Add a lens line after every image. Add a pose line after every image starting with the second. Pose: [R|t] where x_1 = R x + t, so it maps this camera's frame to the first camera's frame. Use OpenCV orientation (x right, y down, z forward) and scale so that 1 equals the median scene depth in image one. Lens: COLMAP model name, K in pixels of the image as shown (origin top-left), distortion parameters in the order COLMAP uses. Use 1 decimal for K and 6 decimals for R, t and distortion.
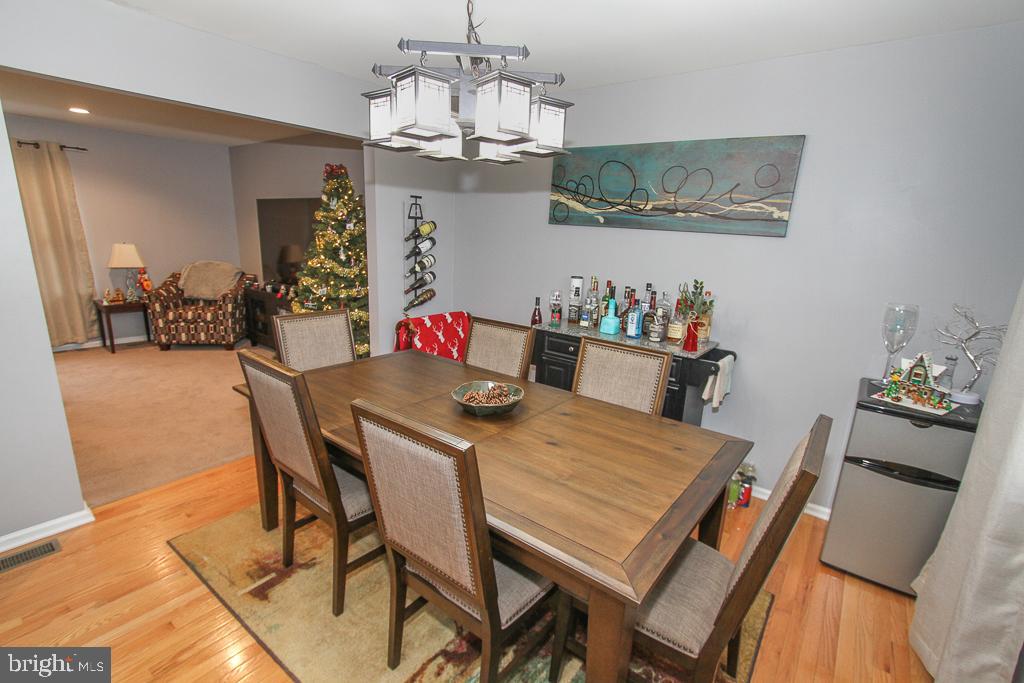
lens RADIAL K [[467.7, 0, 512.0], [0, 467.7, 341.5], [0, 0, 1]] dist [-0.008132, 0.000199]
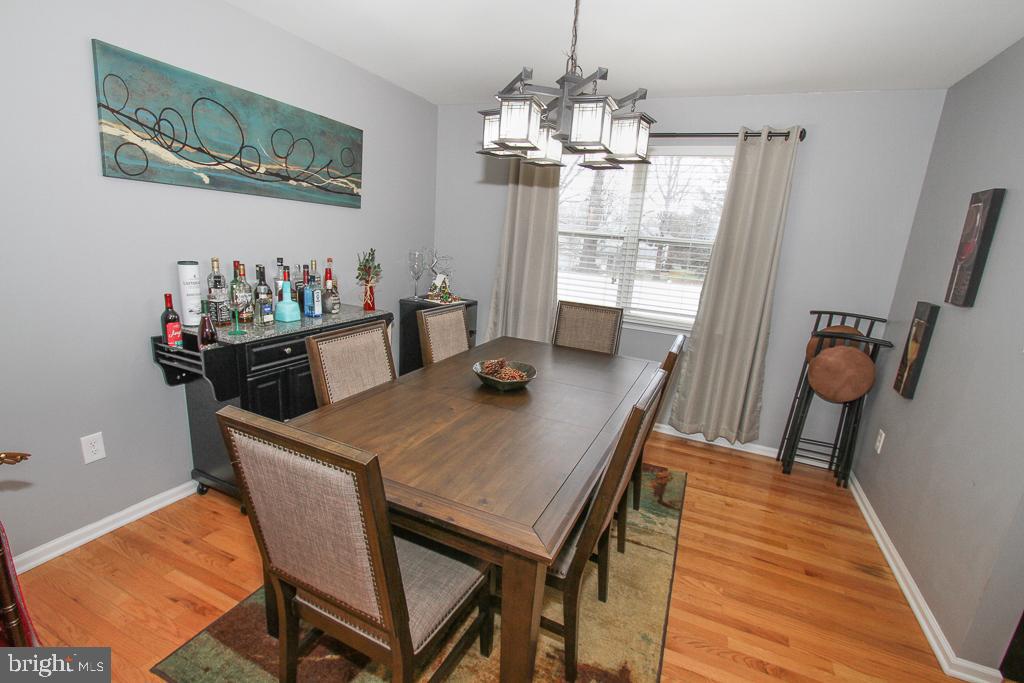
lens RADIAL K [[467.7, 0, 512.0], [0, 467.7, 341.5], [0, 0, 1]] dist [-0.008132, 0.000199]
pose [[-0.238277, -0.274141, 0.931703, -0.682407], [0.162076, 0.934657, 0.316460, -0.183146], [-0.957578, 0.226412, -0.178275, 0.756399]]
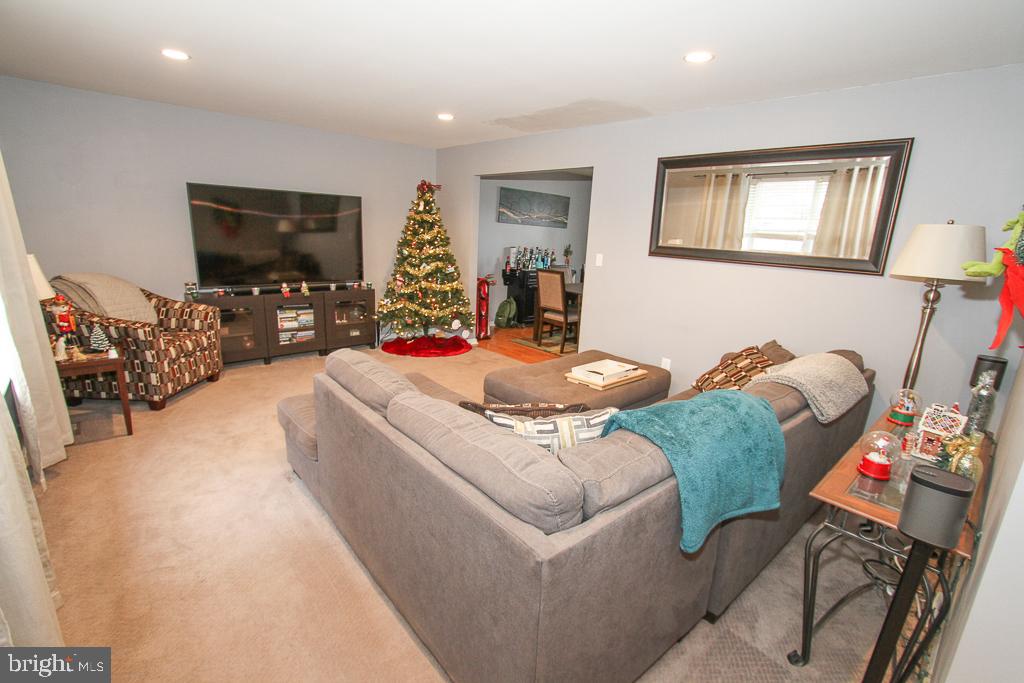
lens RADIAL K [[467.7, 0, 512.0], [0, 467.7, 341.5], [0, 0, 1]] dist [-0.008132, 0.000199]
pose [[0.194786, -0.253014, 0.947651, -2.208965], [0.200515, 0.956025, 0.214035, -0.201621], [-0.960131, 0.148327, 0.236953, 0.600677]]
